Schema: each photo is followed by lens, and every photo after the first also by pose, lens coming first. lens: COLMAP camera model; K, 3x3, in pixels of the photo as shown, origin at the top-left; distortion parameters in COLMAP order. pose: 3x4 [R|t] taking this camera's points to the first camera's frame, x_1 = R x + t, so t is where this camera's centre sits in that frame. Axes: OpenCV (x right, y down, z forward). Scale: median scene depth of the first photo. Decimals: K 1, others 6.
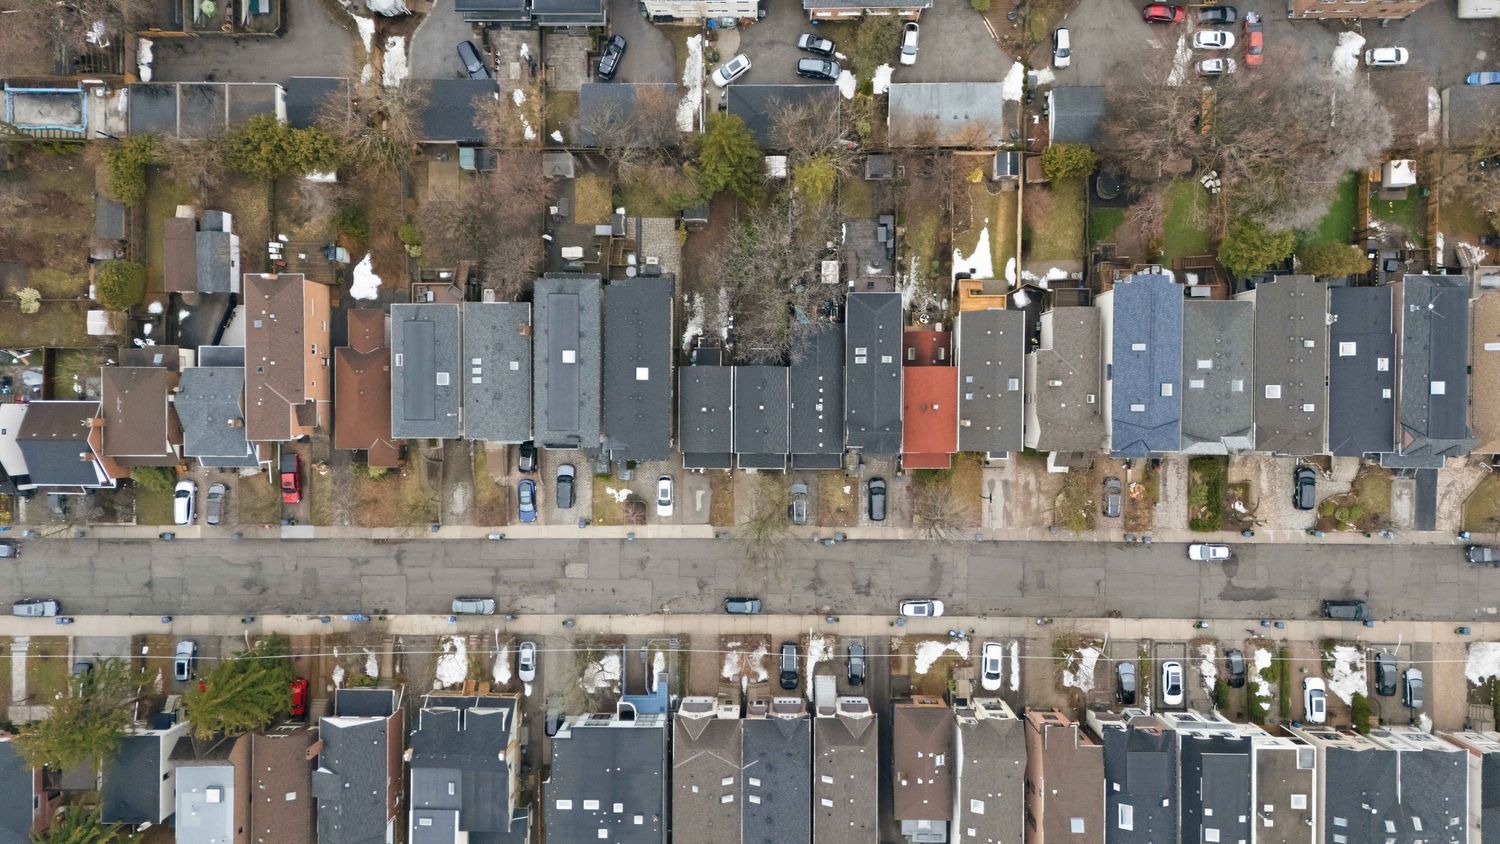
lens RADIAL K [[1125.4, 0, 741.3], [0, 1125.4, 414.1], [0, 0, 1]] dist [0.071646, -0.059783]
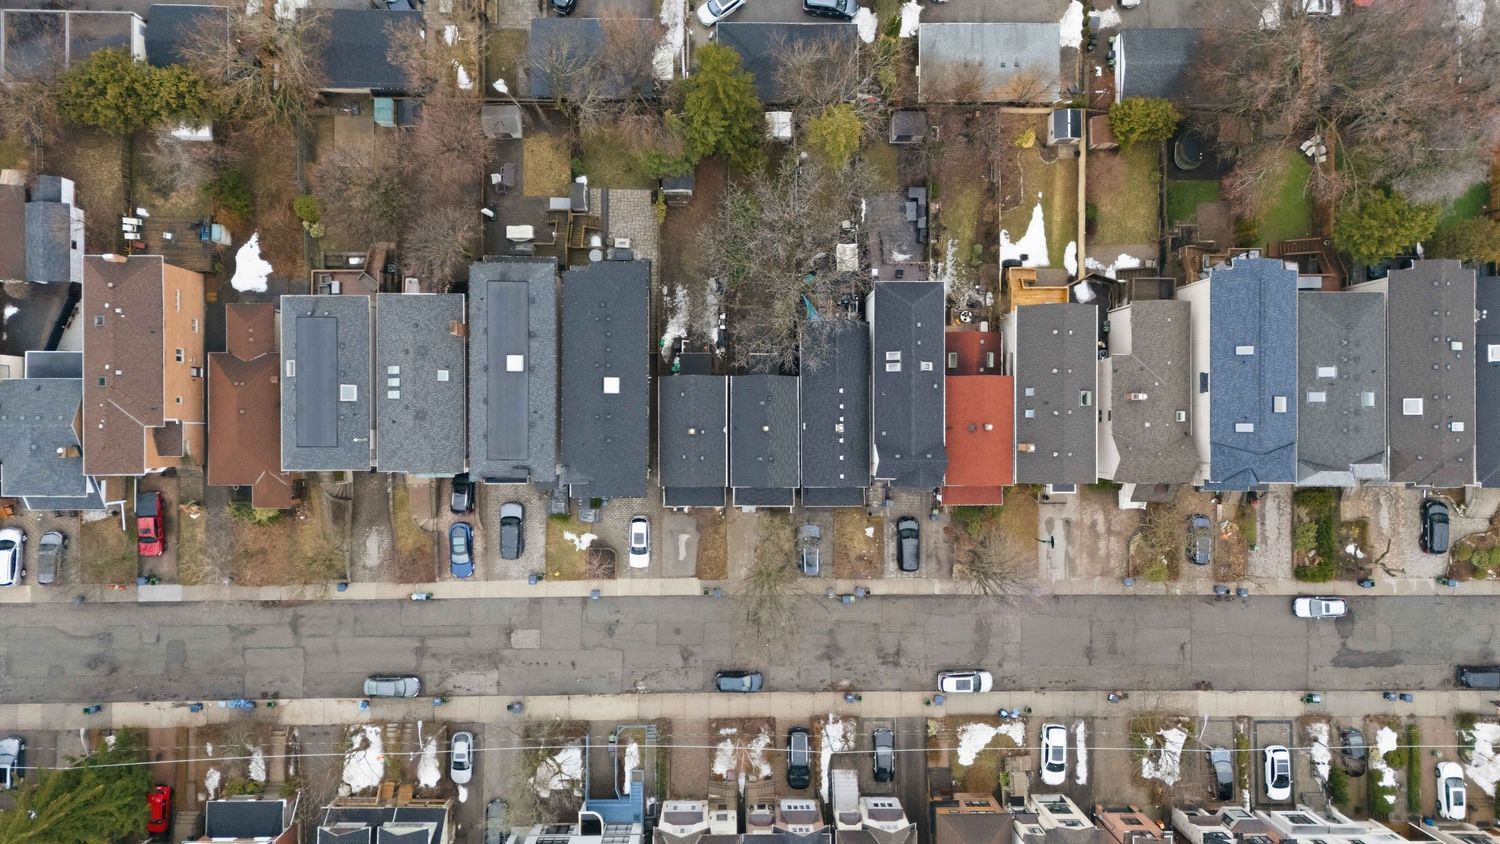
lens RADIAL K [[1125.4, 0, 745.1], [0, 1125.4, 416.7], [0, 0, 1]] dist [0.071646, -0.059783]
pose [[0.999060, -0.003434, 0.043220, -0.027823], [0.004232, 0.999822, -0.018378, 0.000075], [-0.043149, 0.018544, 0.998897, 0.210349]]
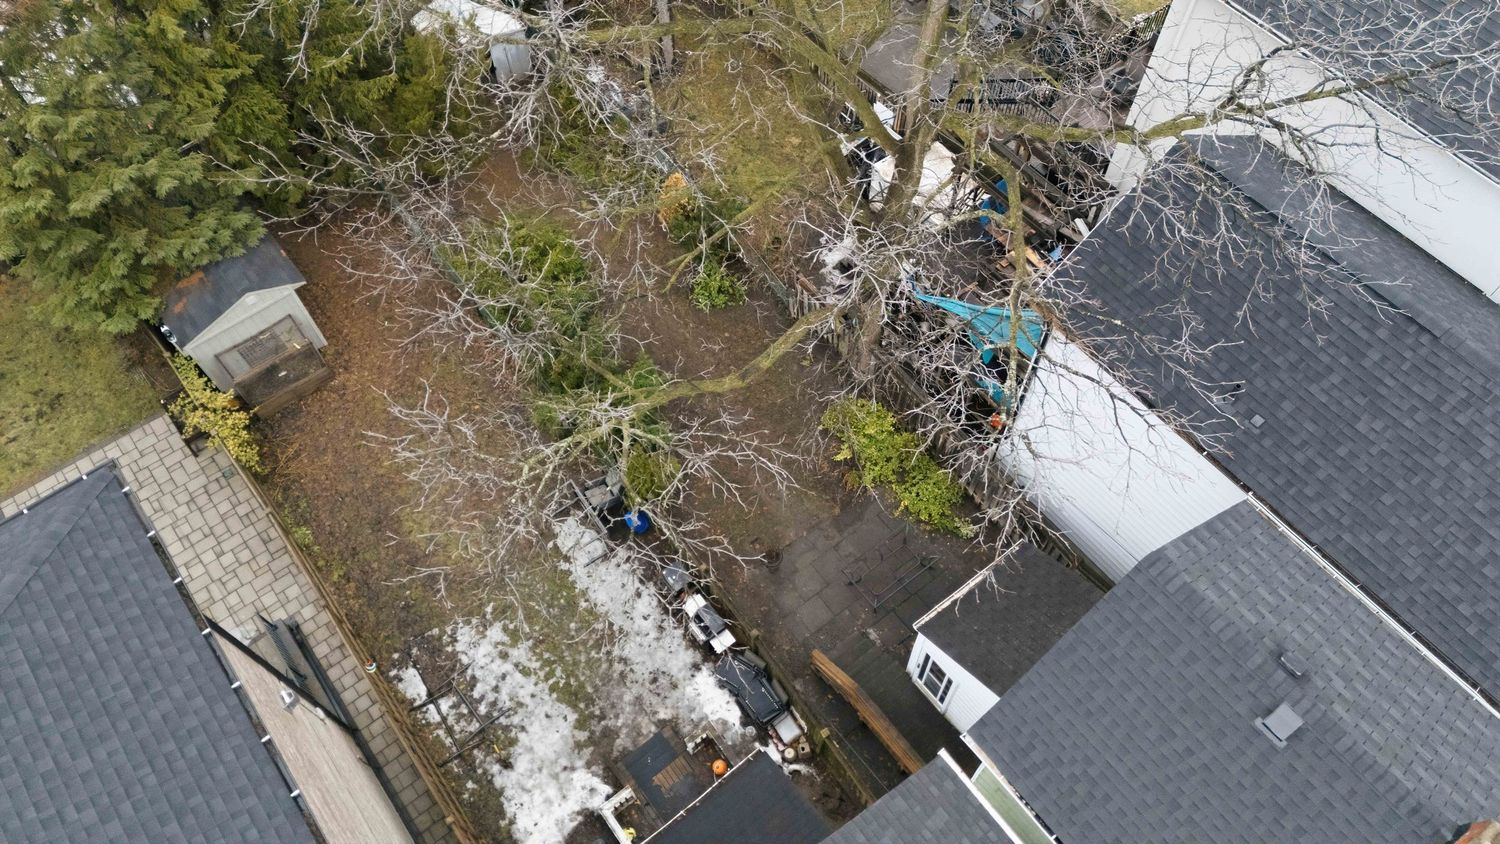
lens RADIAL K [[1125.4, 0, 753.6], [0, 1125.4, 390.7], [0, 0, 1]] dist [0.071646, -0.059783]
pose [[0.786006, -0.526828, 0.323491, -0.040960], [0.618219, 0.669712, -0.411451, -0.029004], [0.000118, 0.523391, 0.852092, 0.828717]]
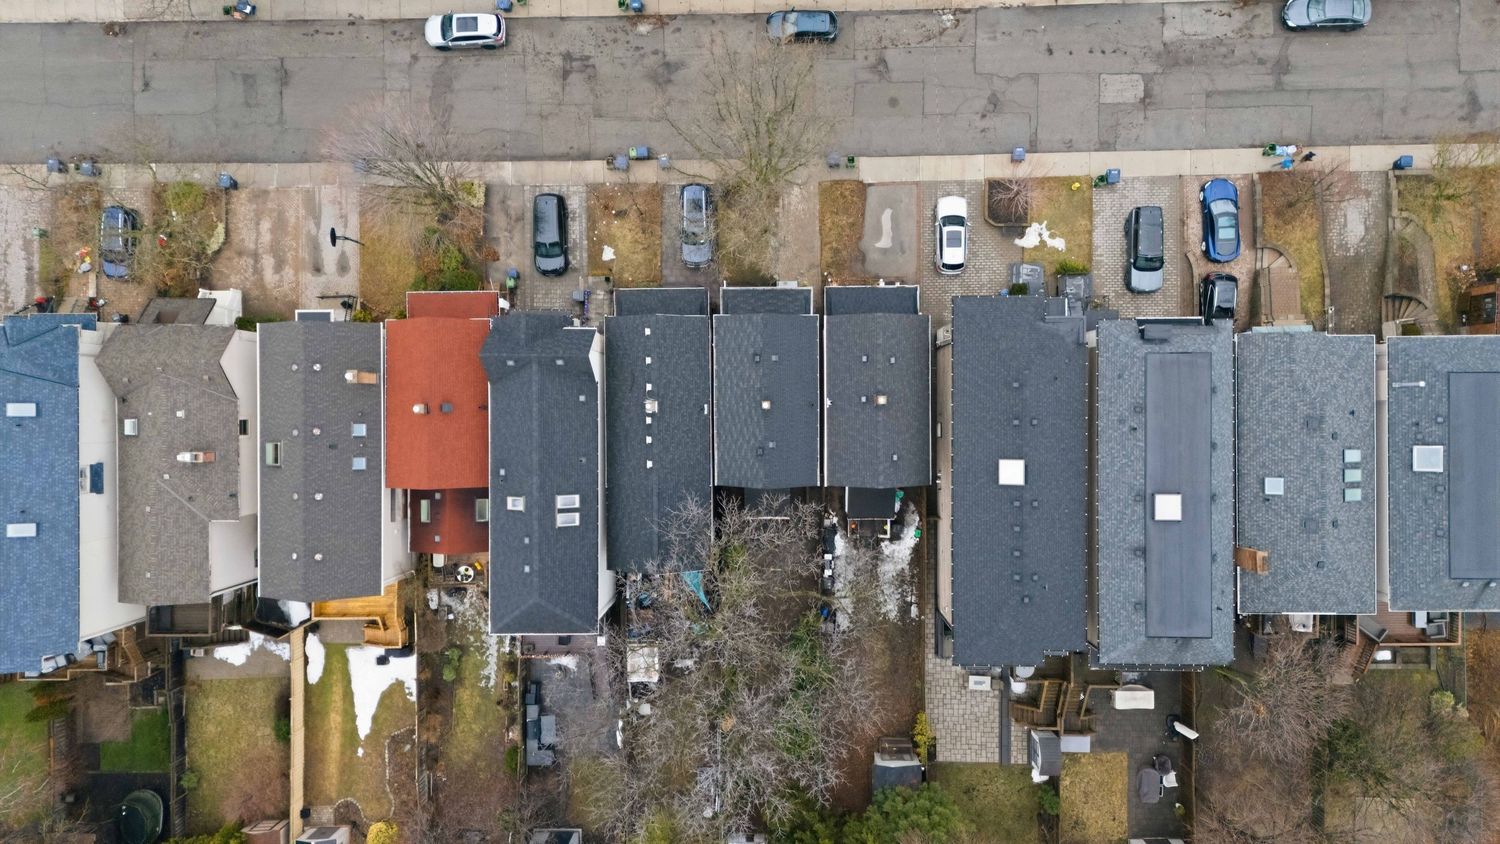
lens RADIAL K [[1125.4, 0, 754.0], [0, 1125.4, 418.2], [0, 0, 1]] dist [0.071646, -0.059783]
pose [[-0.998670, 0.008069, 0.050917, -0.001918], [-0.008824, -0.999854, -0.014611, -0.004141], [0.050791, -0.015041, 0.998596, 0.468128]]
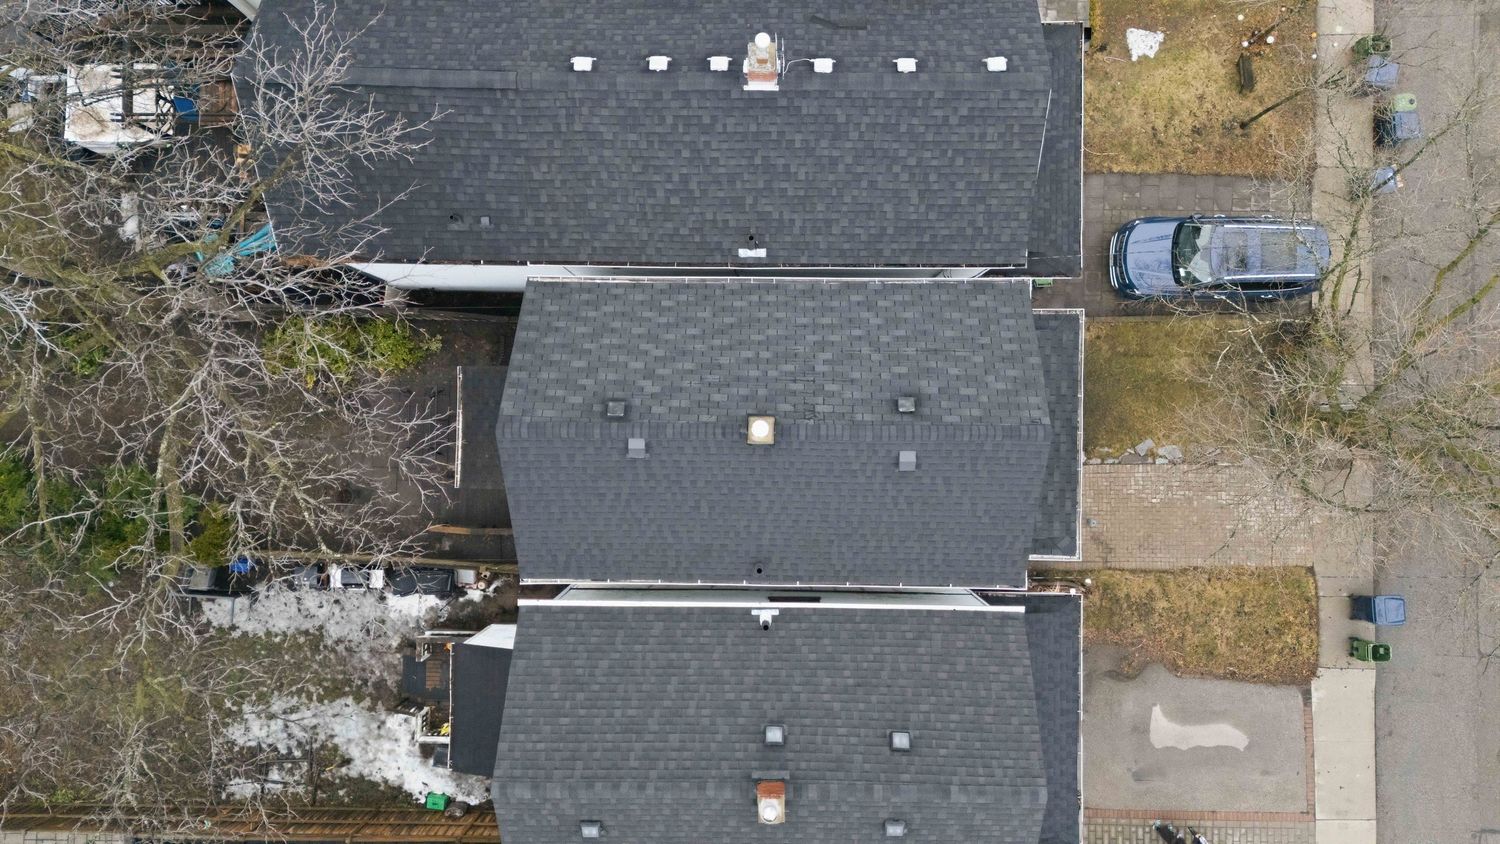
lens RADIAL K [[1125.4, 0, 759.7], [0, 1125.4, 425.6], [0, 0, 1]] dist [0.071646, -0.059783]
pose [[0.007327, -0.999316, 0.036240, 0.012010], [0.999935, 0.007004, -0.009014, -0.004397], [0.008754, 0.036304, 0.999302, 0.784739]]
